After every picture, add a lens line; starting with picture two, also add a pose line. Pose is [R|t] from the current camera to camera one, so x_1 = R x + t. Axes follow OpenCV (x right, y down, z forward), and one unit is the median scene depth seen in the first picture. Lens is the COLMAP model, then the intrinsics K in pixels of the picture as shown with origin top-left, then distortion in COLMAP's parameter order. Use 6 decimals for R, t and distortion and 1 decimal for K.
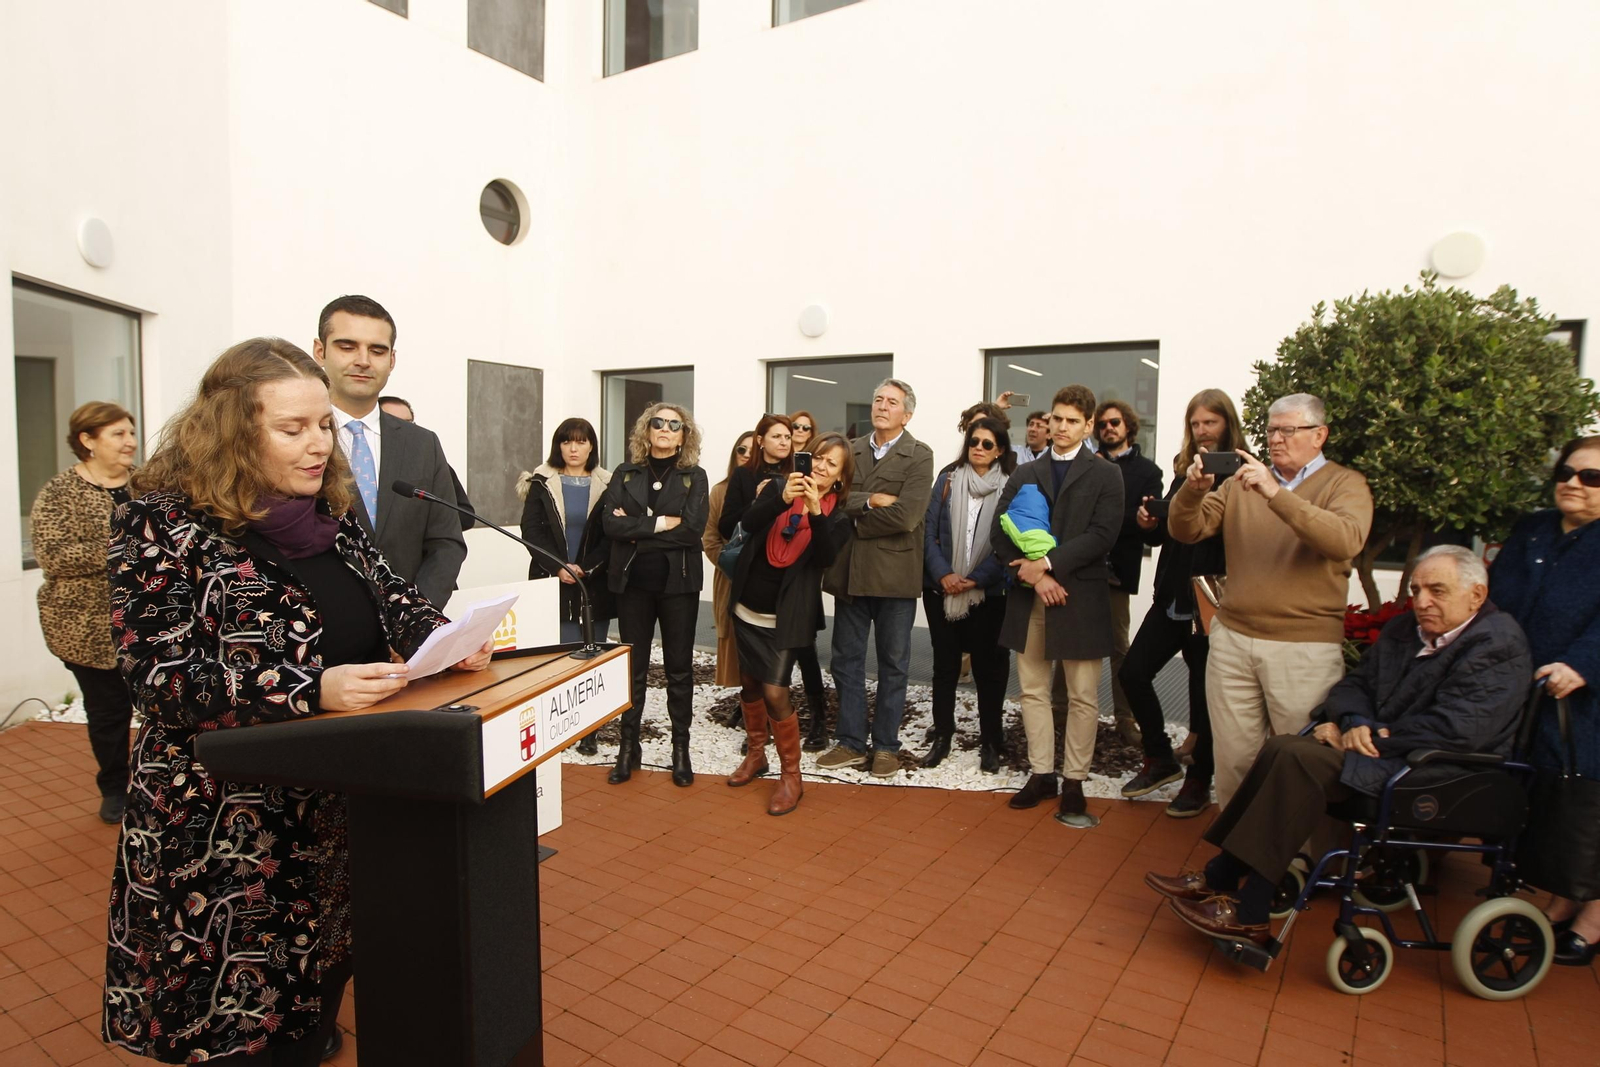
lens RADIAL K [[955.3, 0, 800.0], [0, 955.3, 533.5], [0, 0, 1]] dist [-0.060674, 0.037414]
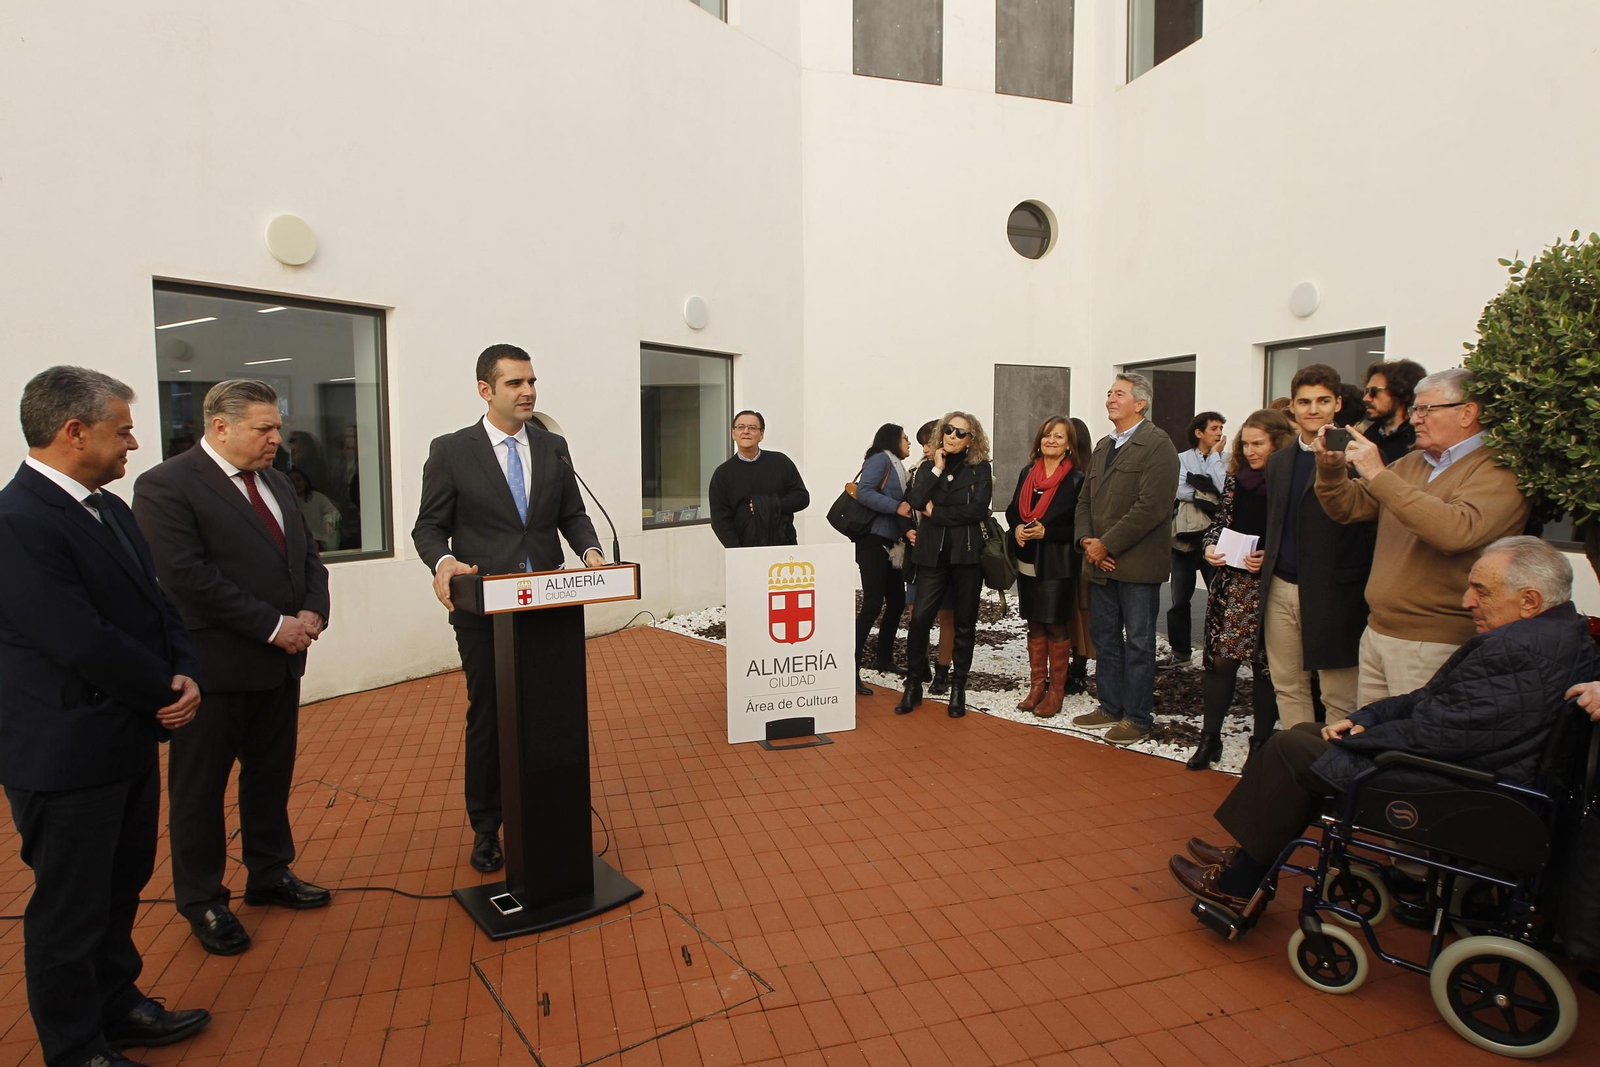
lens RADIAL K [[955.3, 0, 800.0], [0, 955.3, 533.5], [0, 0, 1]] dist [-0.060674, 0.037414]
pose [[0.756212, 0.035947, -0.653339, 0.454124], [-0.028633, 0.999351, 0.021843, 0.005392], [0.653700, 0.002189, 0.756750, -0.055385]]
